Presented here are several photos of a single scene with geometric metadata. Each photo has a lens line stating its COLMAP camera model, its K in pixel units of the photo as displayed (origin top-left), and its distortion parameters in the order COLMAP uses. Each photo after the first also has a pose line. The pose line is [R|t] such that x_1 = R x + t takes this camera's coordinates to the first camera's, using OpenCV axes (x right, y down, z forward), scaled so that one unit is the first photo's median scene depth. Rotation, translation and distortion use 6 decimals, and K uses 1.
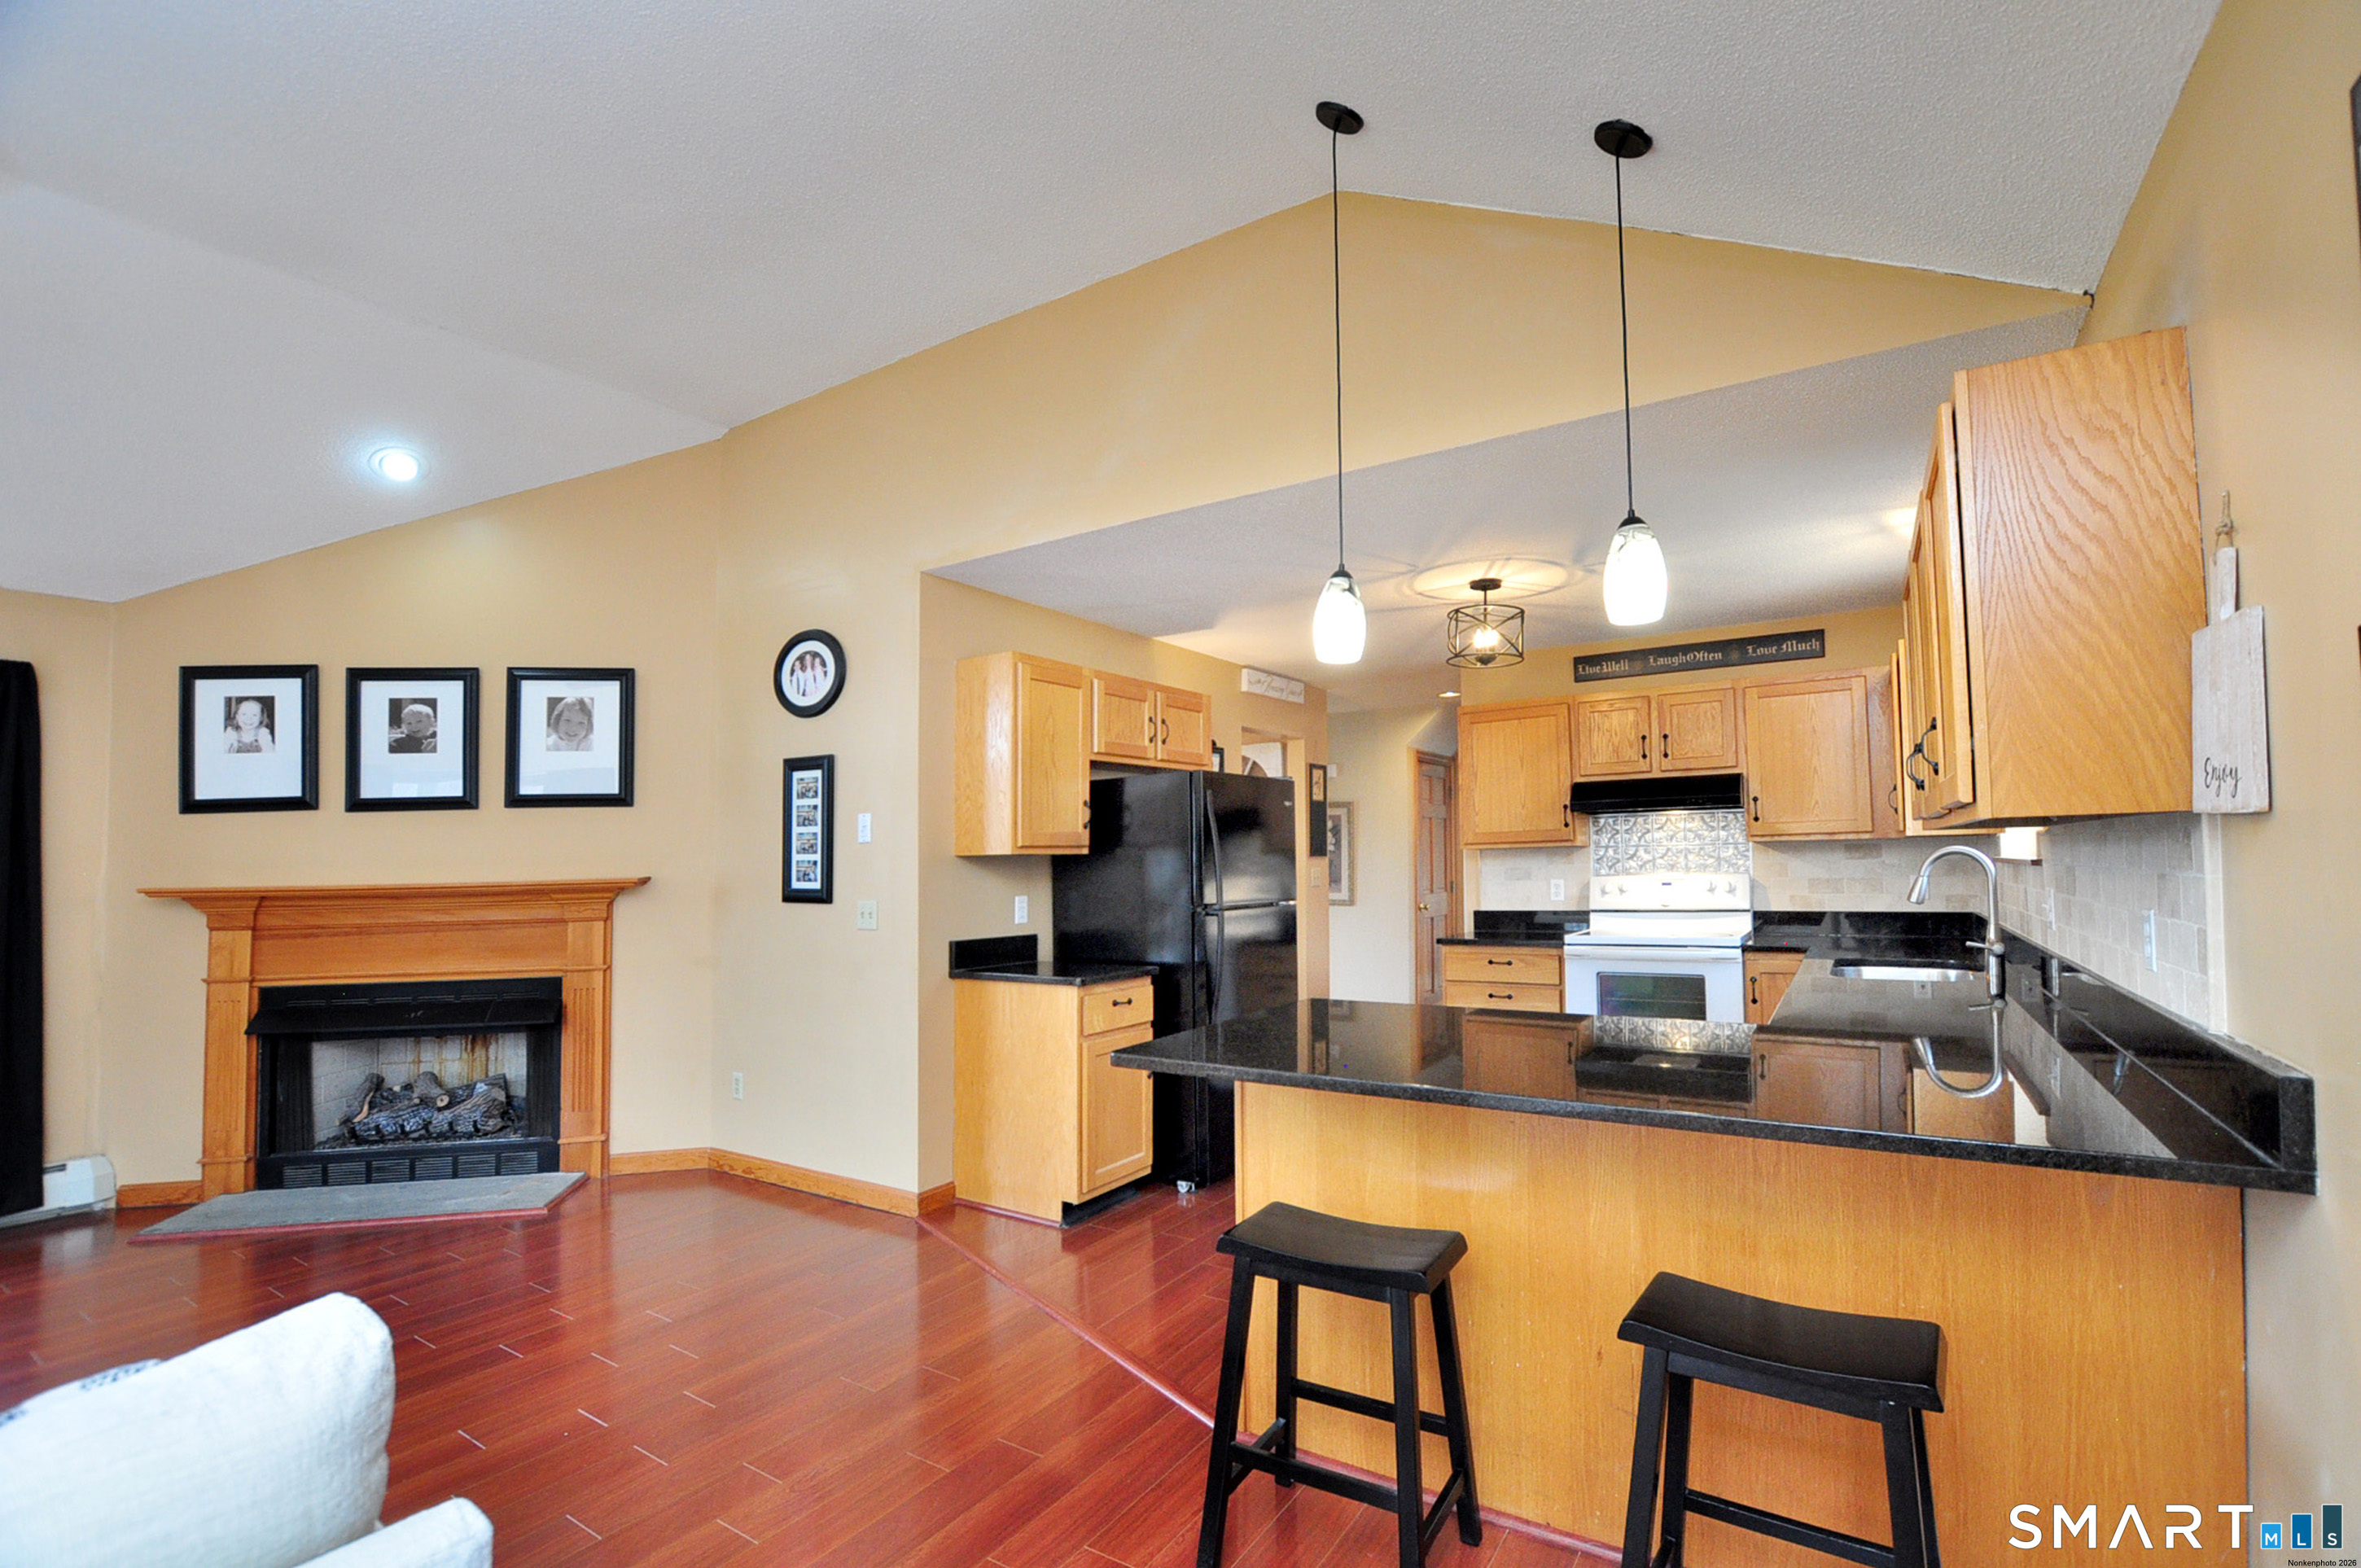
lens RADIAL K [[1048.6, 0, 1224.9], [0, 1048.6, 799.2], [0, 0, 1]] dist [-0.030290, 0.000350]
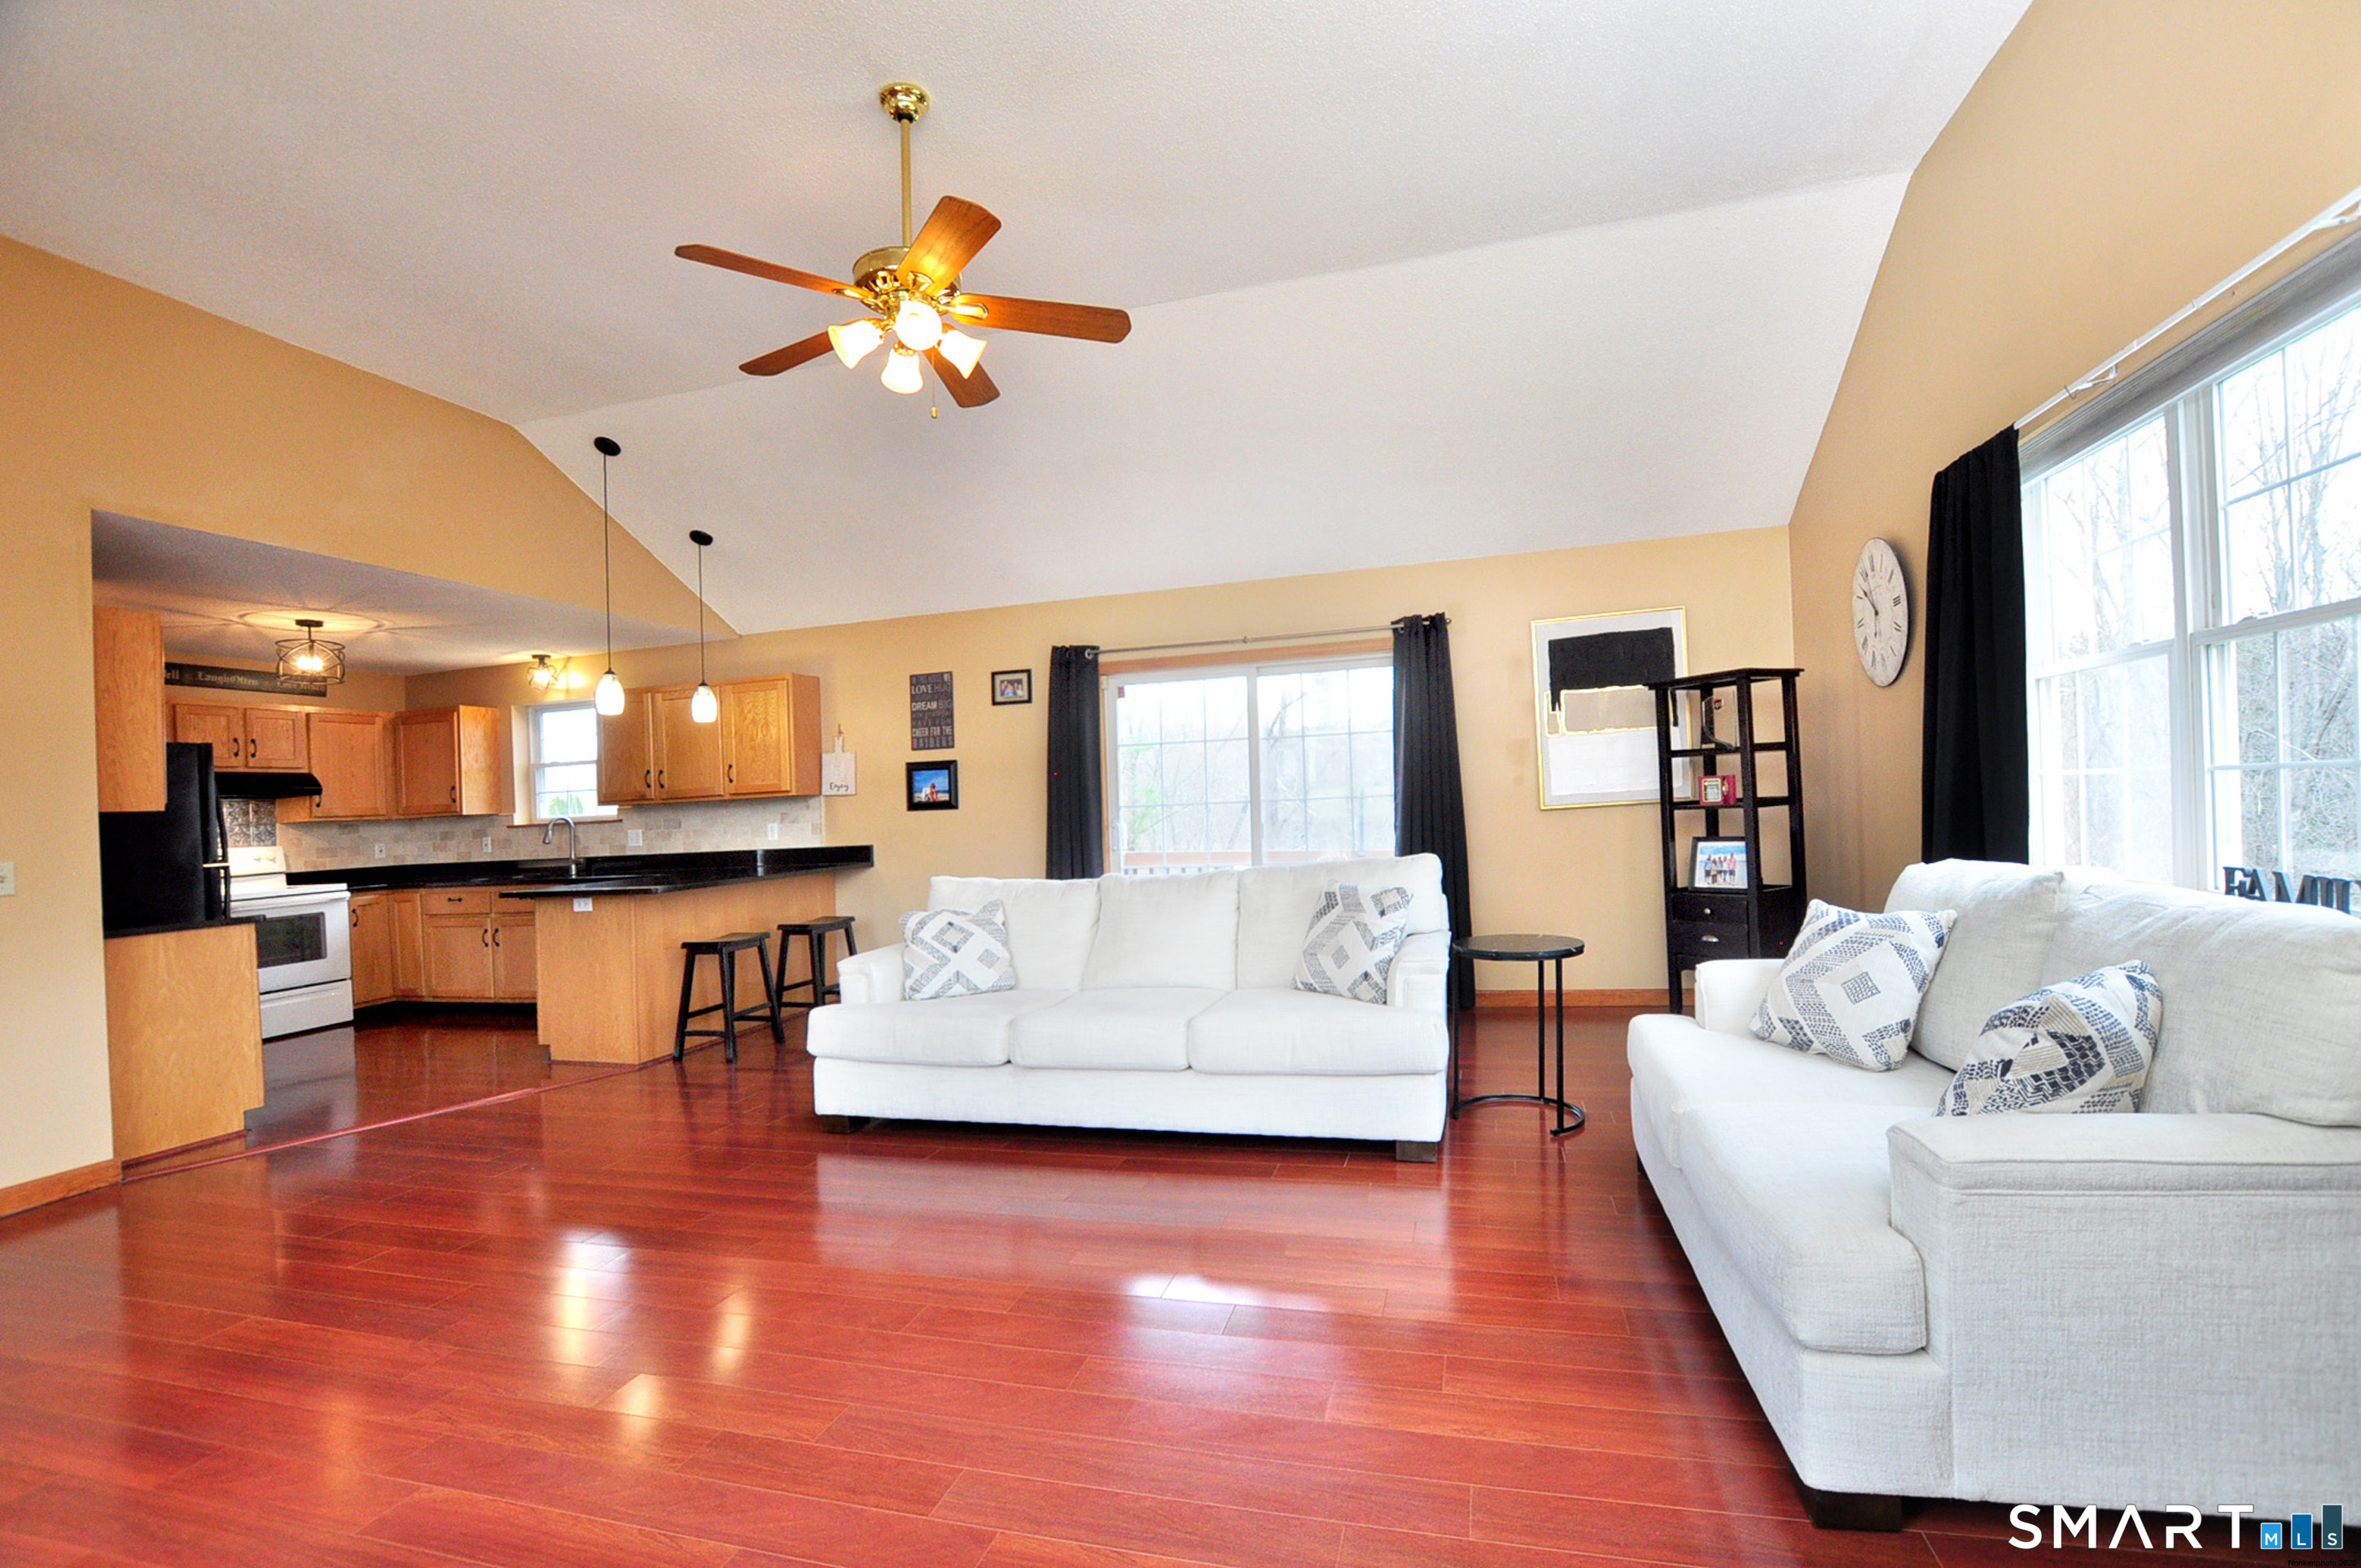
lens RADIAL K [[1033.1, 0, 1199.8], [0, 1033.1, 774.9], [0, 0, 1]] dist [-0.022204, 0.000854]
pose [[-0.291498, 0.060071, 0.954684, -1.336331], [0.000337, 0.998033, -0.062695, 0.073939], [-0.956571, -0.017954, -0.290944, 0.279001]]
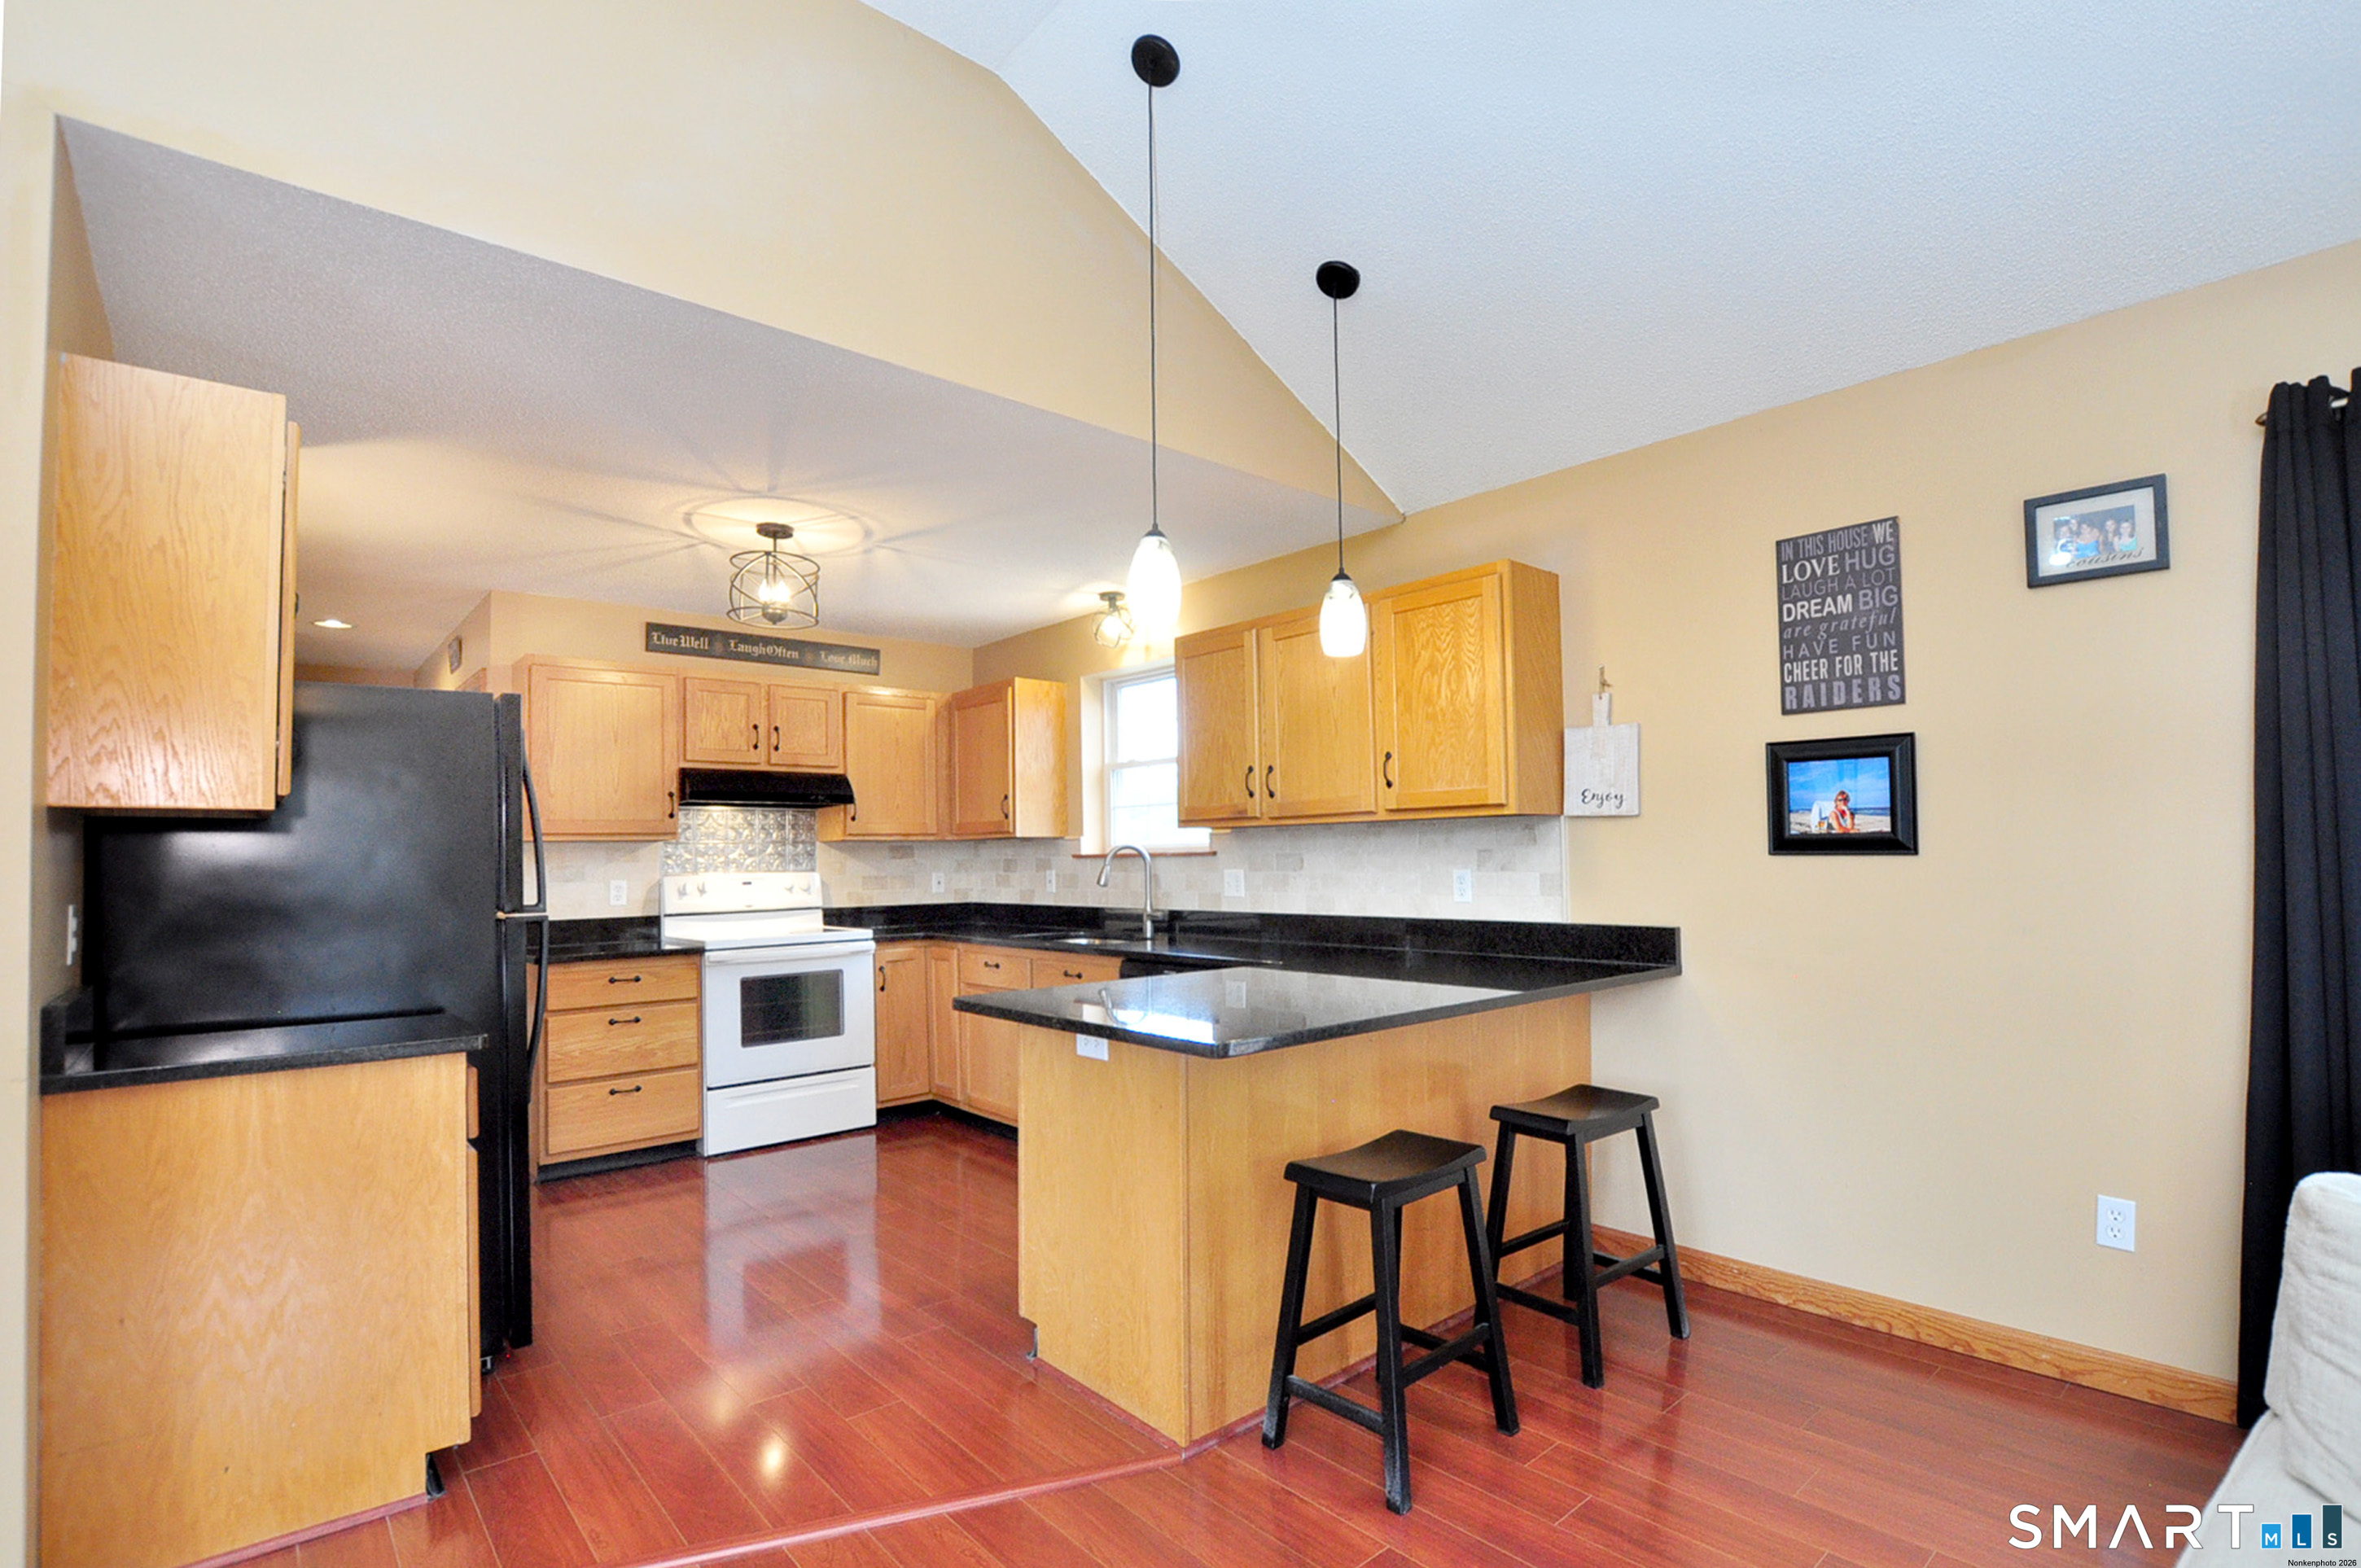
lens RADIAL K [[1102.6, 0, 1185.9], [0, 1102.6, 796.2], [0, 0, 1]] dist [-0.039161, 0.000085]
pose [[0.285519, 0.069081, 0.955880, -0.510109], [-0.046159, 0.997232, -0.058281, 0.051584], [-0.957261, -0.027482, 0.287918, 0.408756]]
